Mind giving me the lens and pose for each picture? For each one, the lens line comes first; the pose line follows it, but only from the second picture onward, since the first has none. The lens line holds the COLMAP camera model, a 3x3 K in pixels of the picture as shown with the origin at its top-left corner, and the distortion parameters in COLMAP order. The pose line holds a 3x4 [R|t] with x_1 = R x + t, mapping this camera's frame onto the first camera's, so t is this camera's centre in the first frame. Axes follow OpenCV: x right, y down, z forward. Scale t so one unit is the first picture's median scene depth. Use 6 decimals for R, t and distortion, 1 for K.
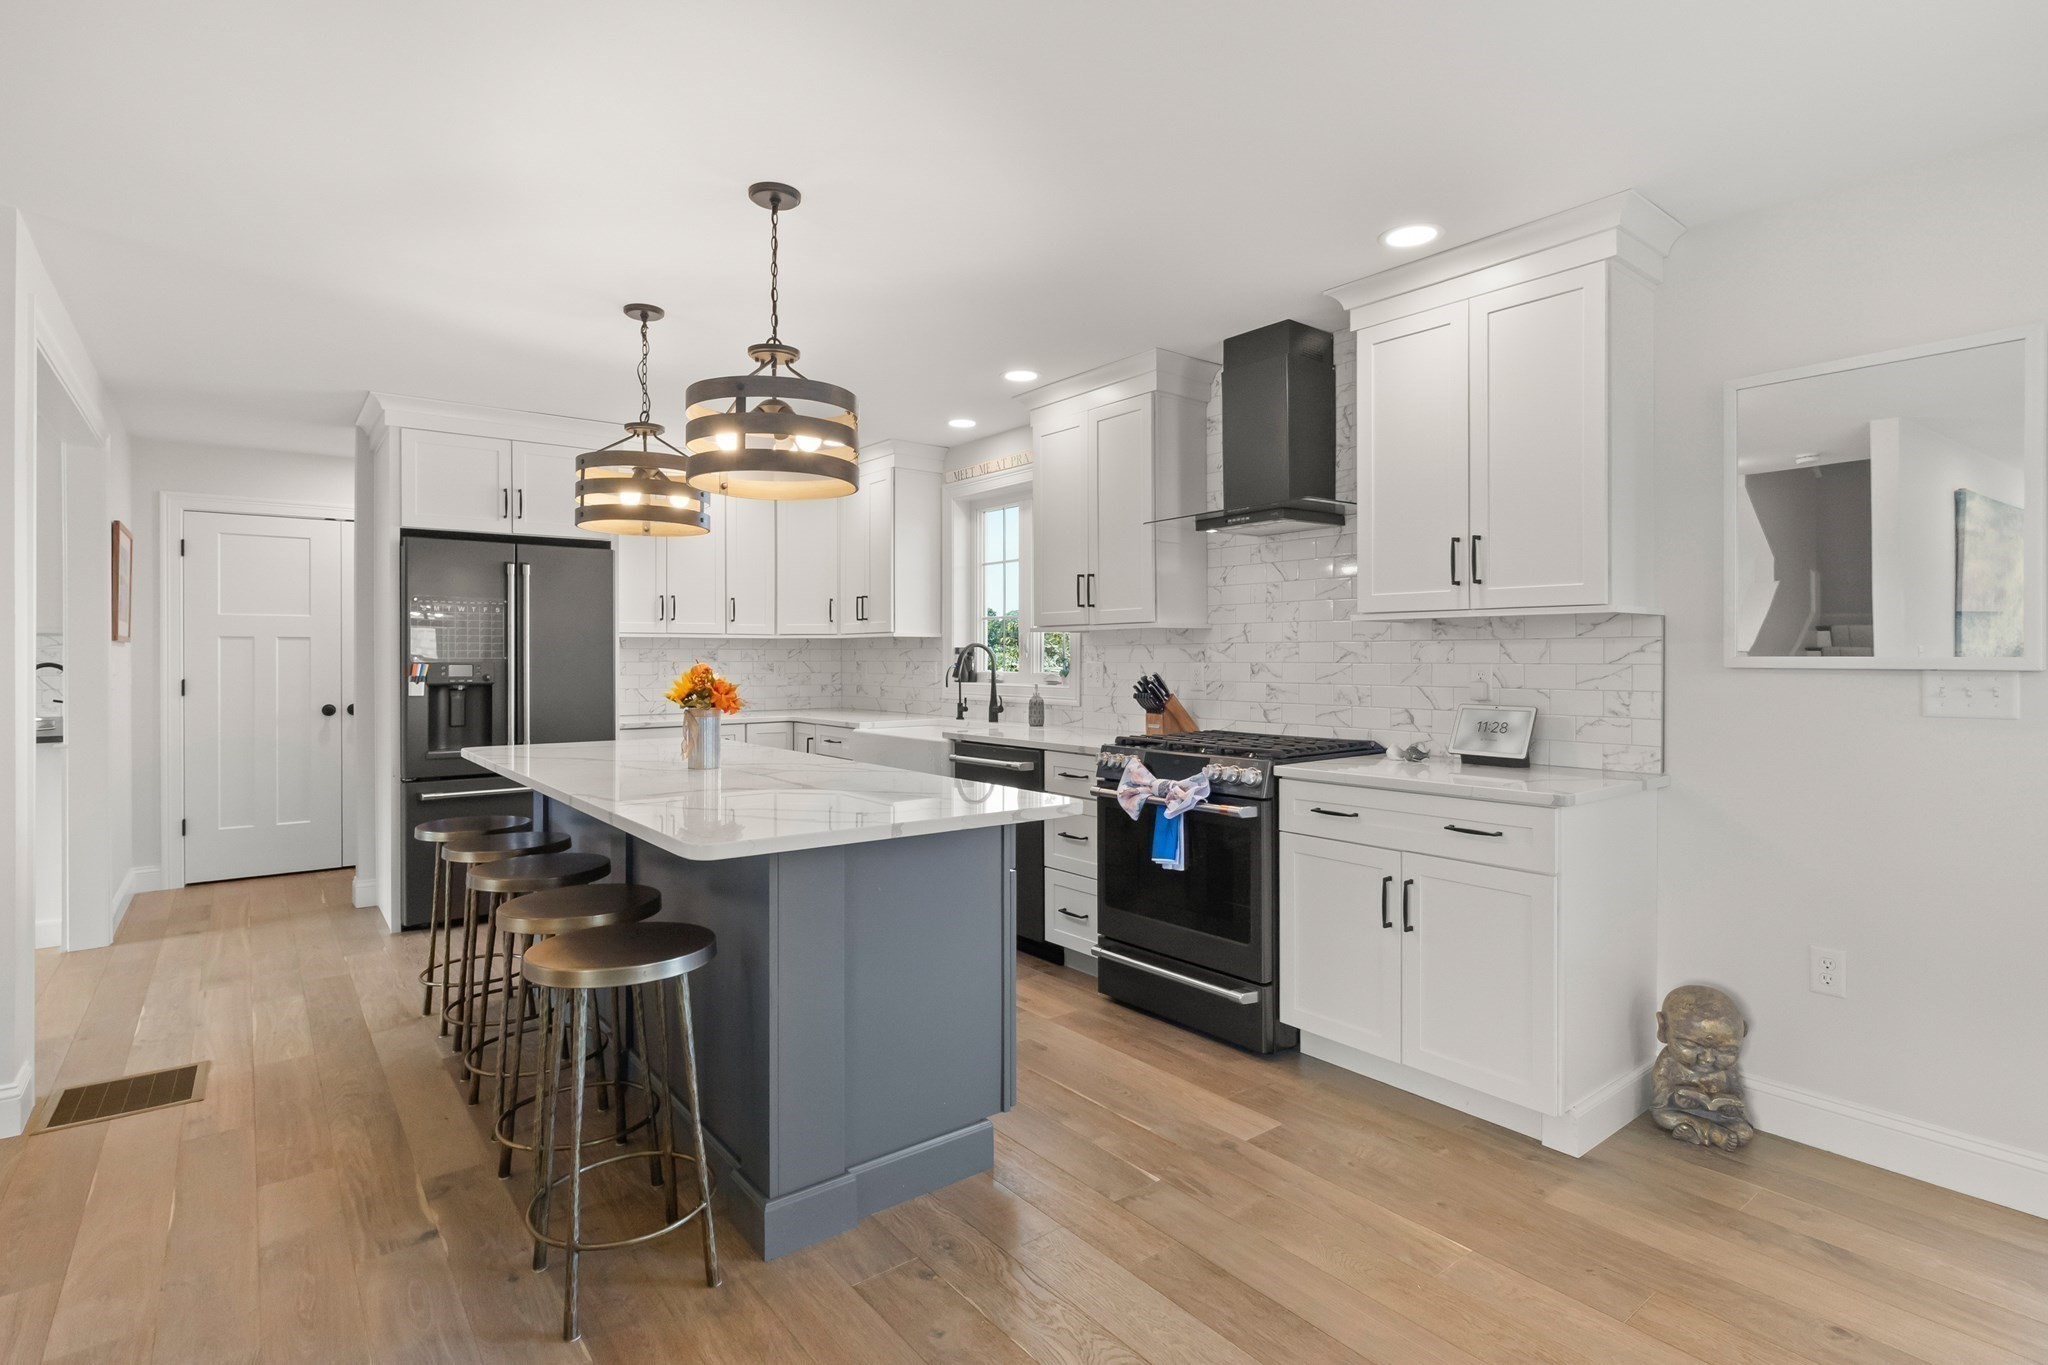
lens RADIAL K [[988.6, 0, 1030.5], [0, 988.6, 657.1], [0, 0, 1]] dist [0.001156, -0.000501]
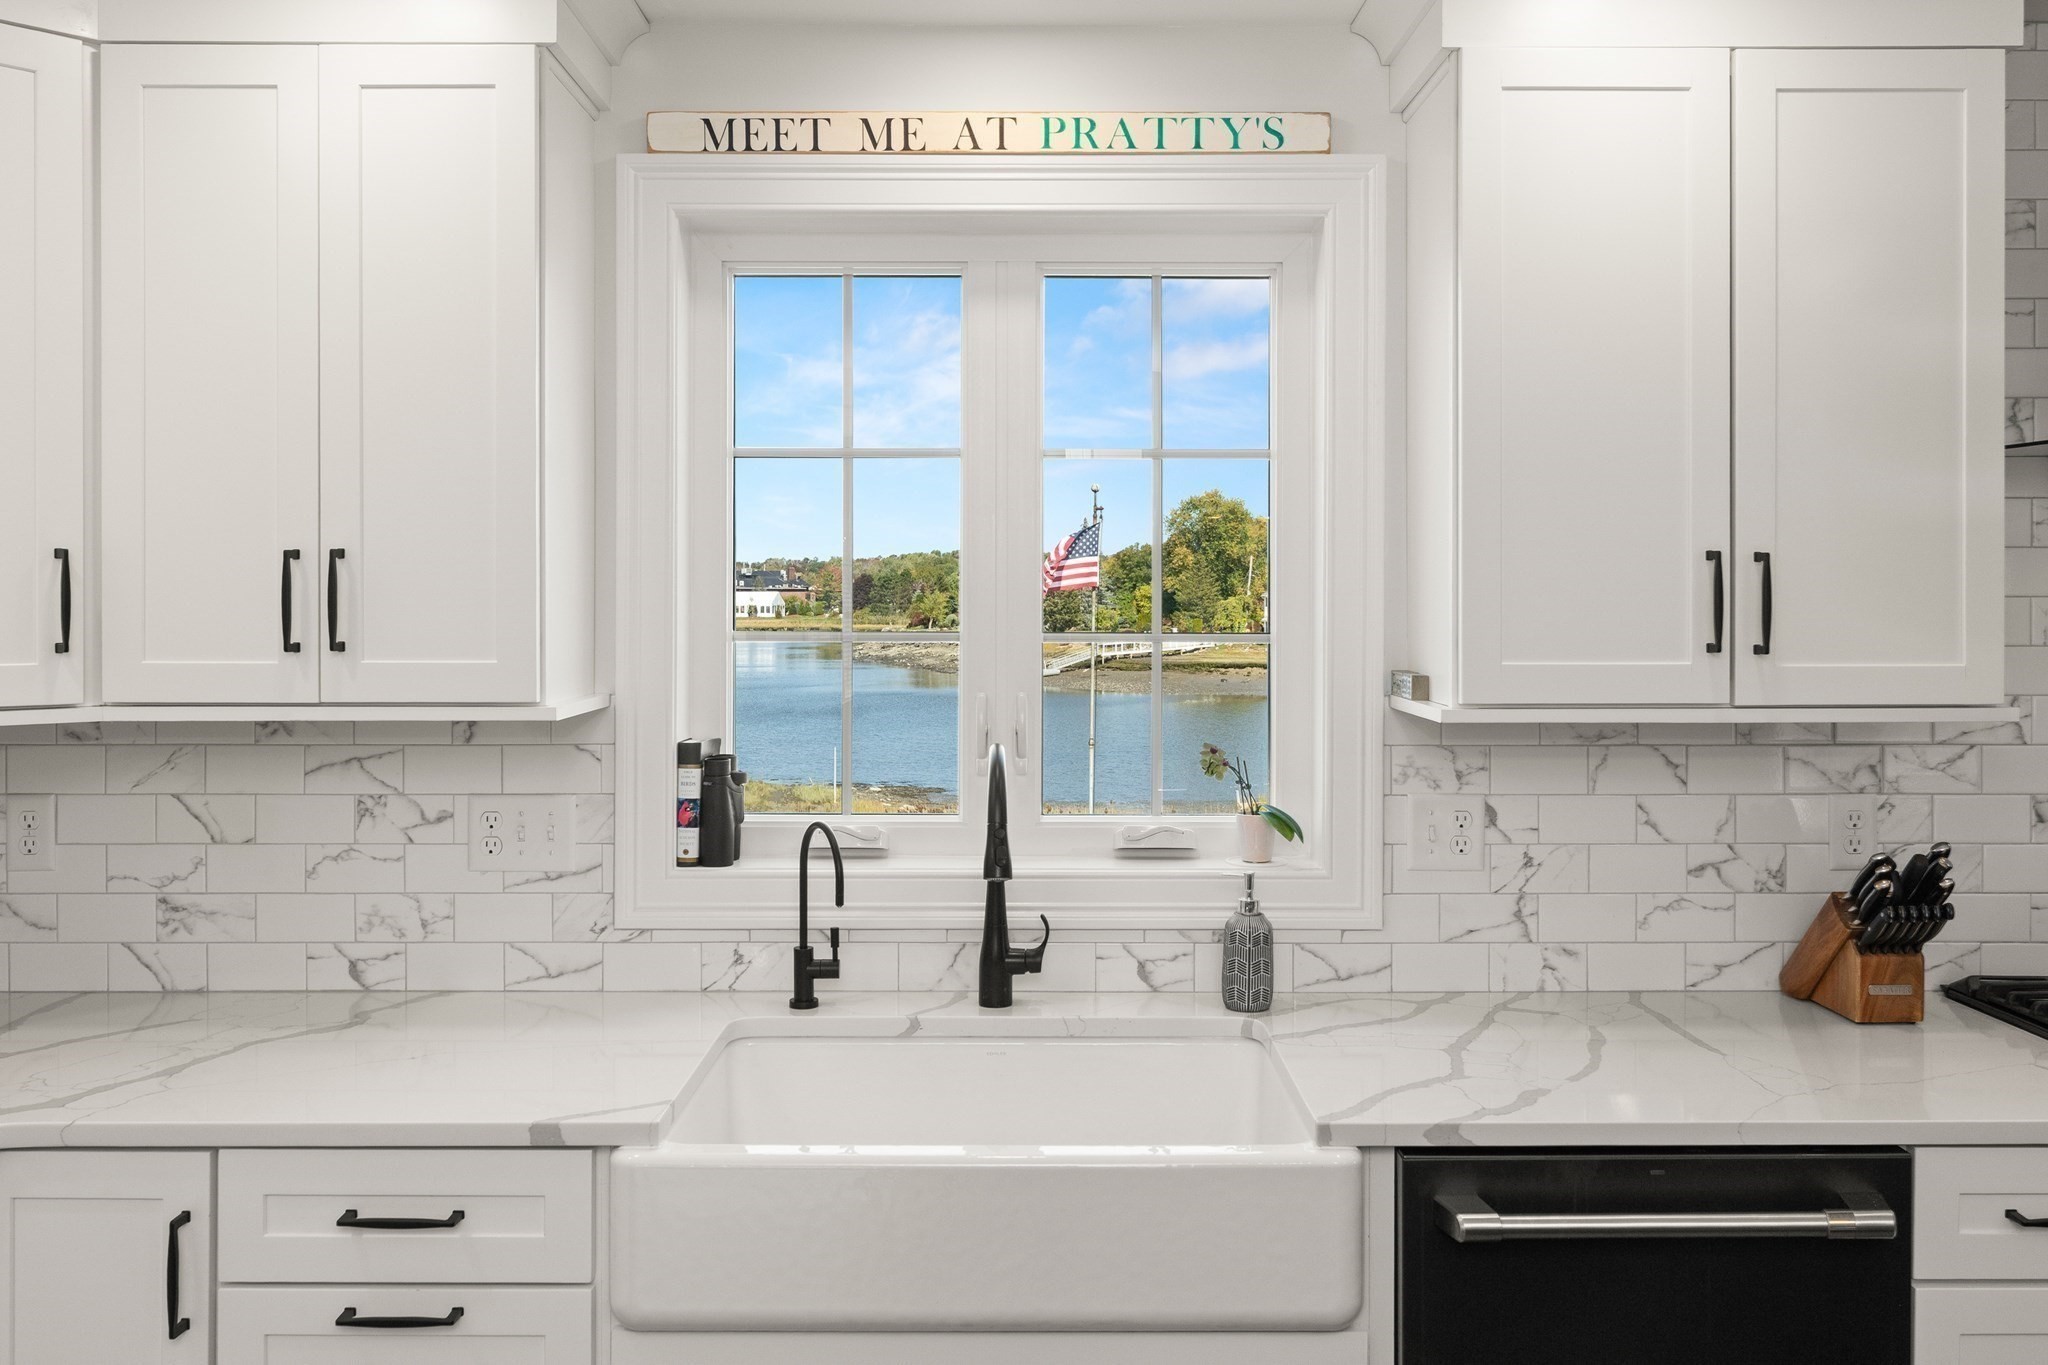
lens RADIAL K [[1647.5, 0, 1024.8], [0, 1647.5, 610.6], [0, 0, 1]] dist [-0.003761, -0.000093]
pose [[0.618596, -0.002270, 0.785706, -0.389438], [-0.001908, 0.999989, 0.004391, -0.050474], [-0.785707, -0.004216, 0.618584, 0.646046]]
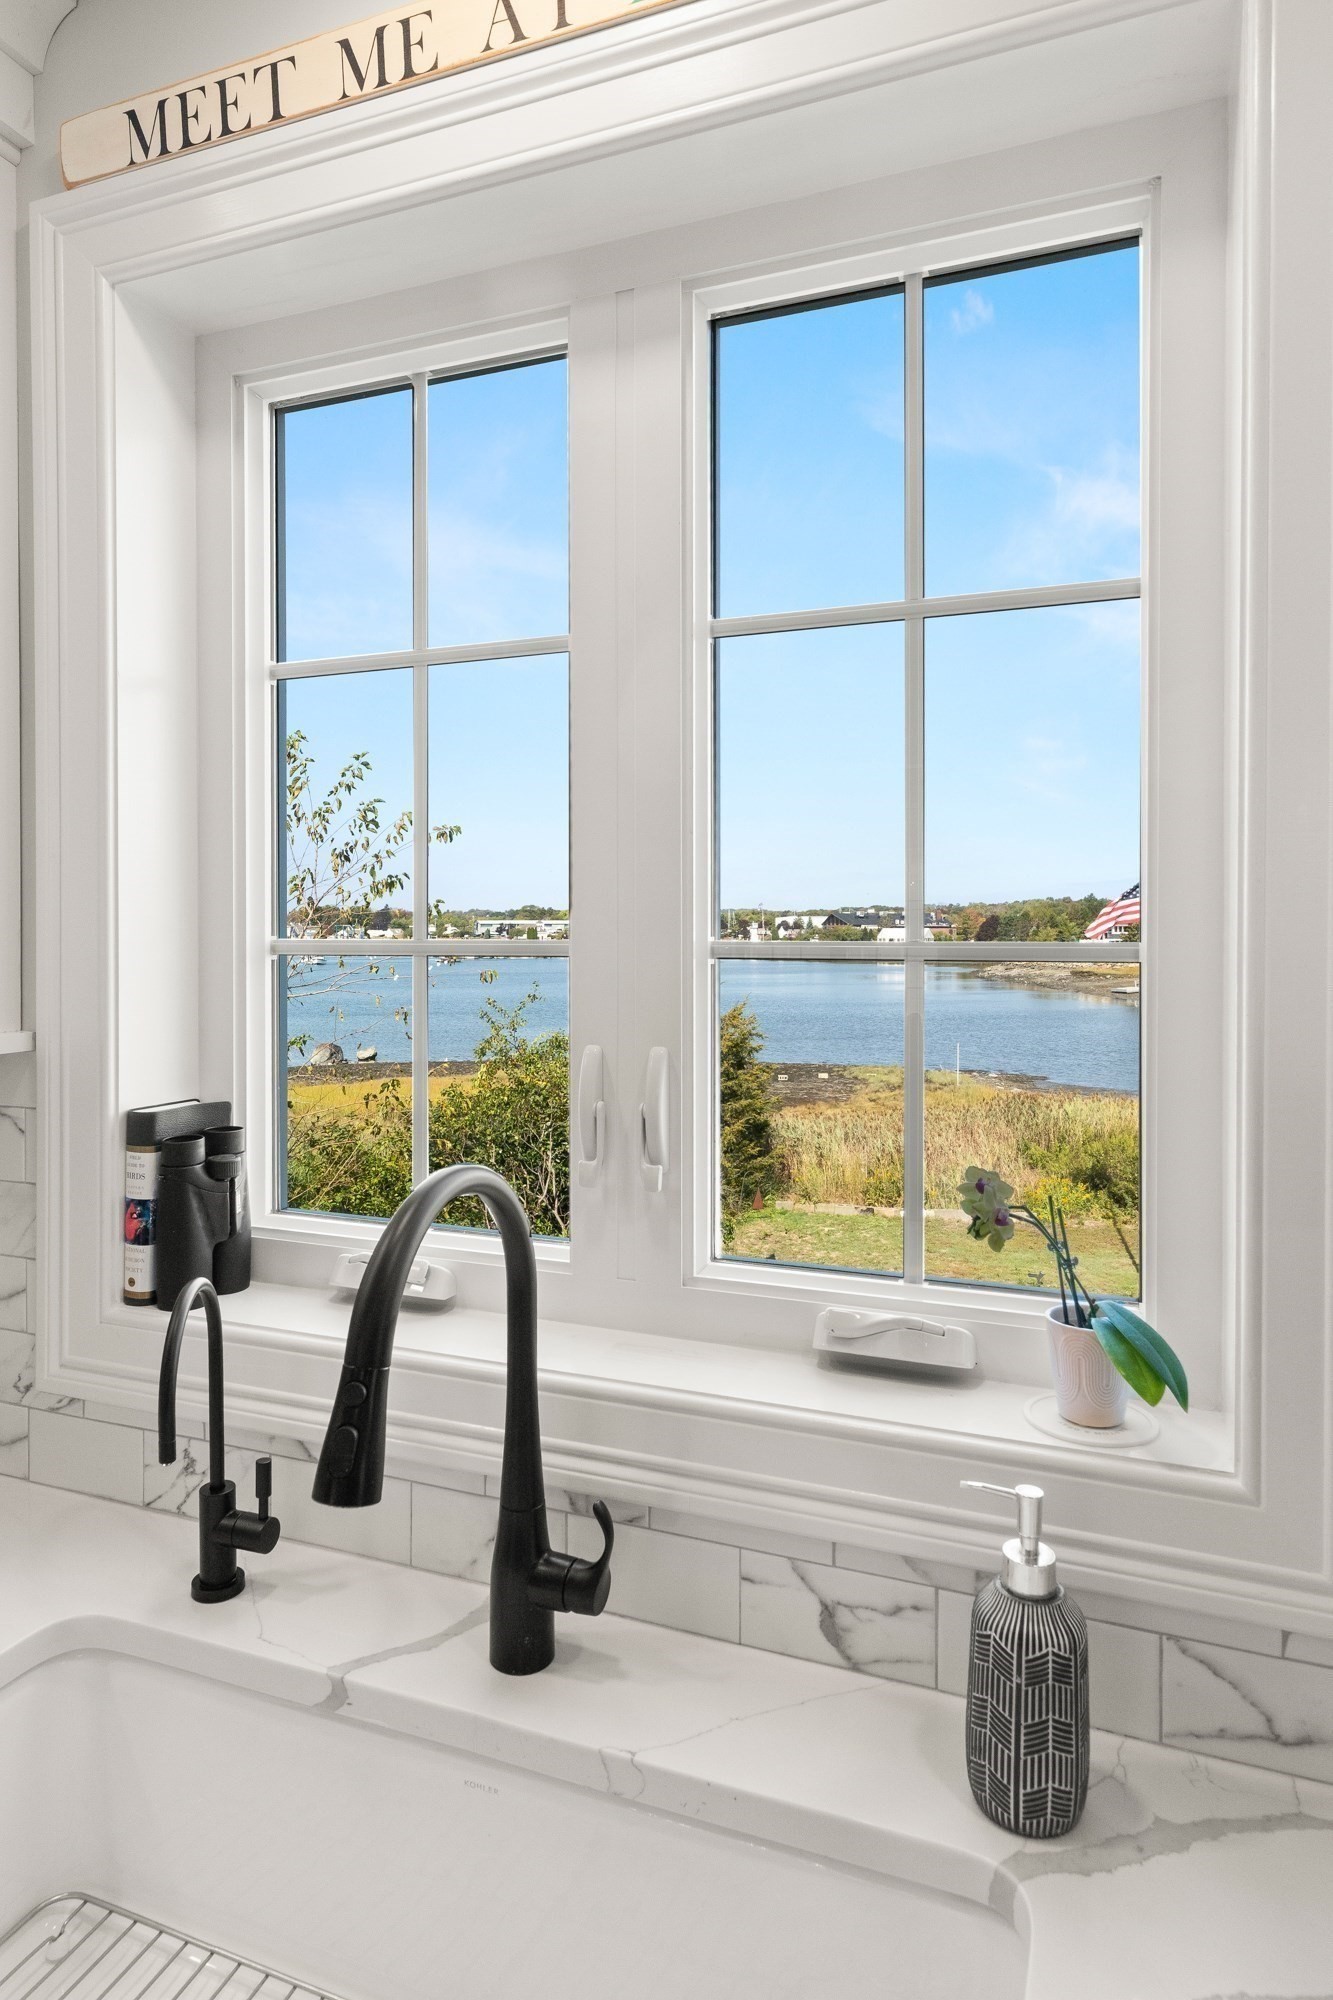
lens RADIAL K [[1176.2, 0, 654.2], [0, 1176.2, 945.3], [0, 0, 1]] dist [0.003547, -0.000109]
pose [[0.863010, -0.002515, 0.505180, -0.103241], [-0.001733, 0.999967, 0.007938, -0.042807], [-0.505183, -0.007726, 0.862977, 0.780273]]
